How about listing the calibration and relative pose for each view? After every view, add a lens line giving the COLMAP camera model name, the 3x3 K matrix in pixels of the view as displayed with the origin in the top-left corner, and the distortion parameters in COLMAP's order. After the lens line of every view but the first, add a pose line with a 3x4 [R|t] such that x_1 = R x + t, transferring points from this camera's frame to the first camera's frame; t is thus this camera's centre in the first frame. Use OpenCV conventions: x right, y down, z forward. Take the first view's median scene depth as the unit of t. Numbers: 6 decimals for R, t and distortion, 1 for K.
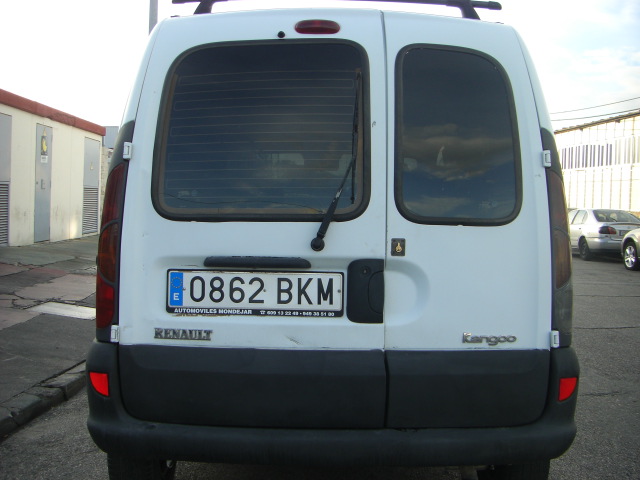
lens RADIAL K [[721.0, 0, 320.0], [0, 721.0, 240.0], [0, 0, 1]] dist [-0.202972, 0.174616]
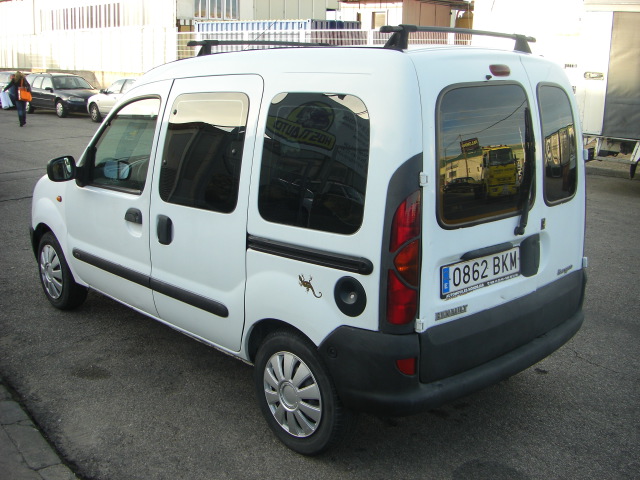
lens RADIAL K [[721.0, 0, 320.0], [0, 721.0, 240.0], [0, 0, 1]] dist [-0.202972, 0.174616]
pose [[0.738479, -0.171034, 0.652225, -1.220842], [0.032552, 0.975210, 0.218873, -0.299404], [-0.673491, -0.140402, 0.725739, 0.216078]]
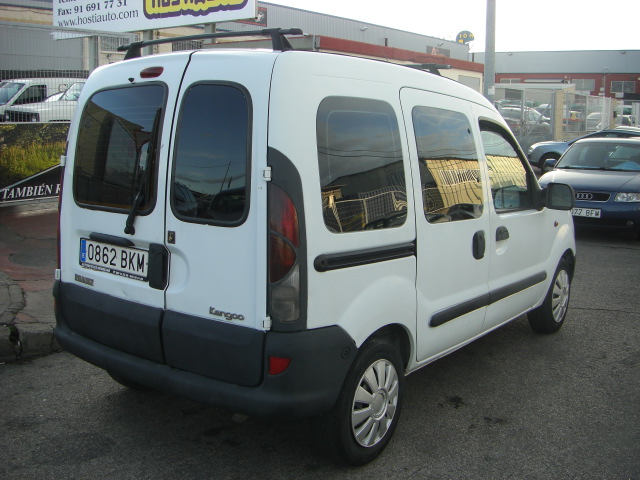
lens RADIAL K [[721.0, 0, 320.0], [0, 721.0, 240.0], [0, 0, 1]] dist [-0.202972, 0.174616]
pose [[0.803065, 0.093175, -0.588562, 1.129383], [-0.030614, 0.992847, 0.115406, -0.149610], [0.595104, -0.074660, 0.800173, 0.073386]]
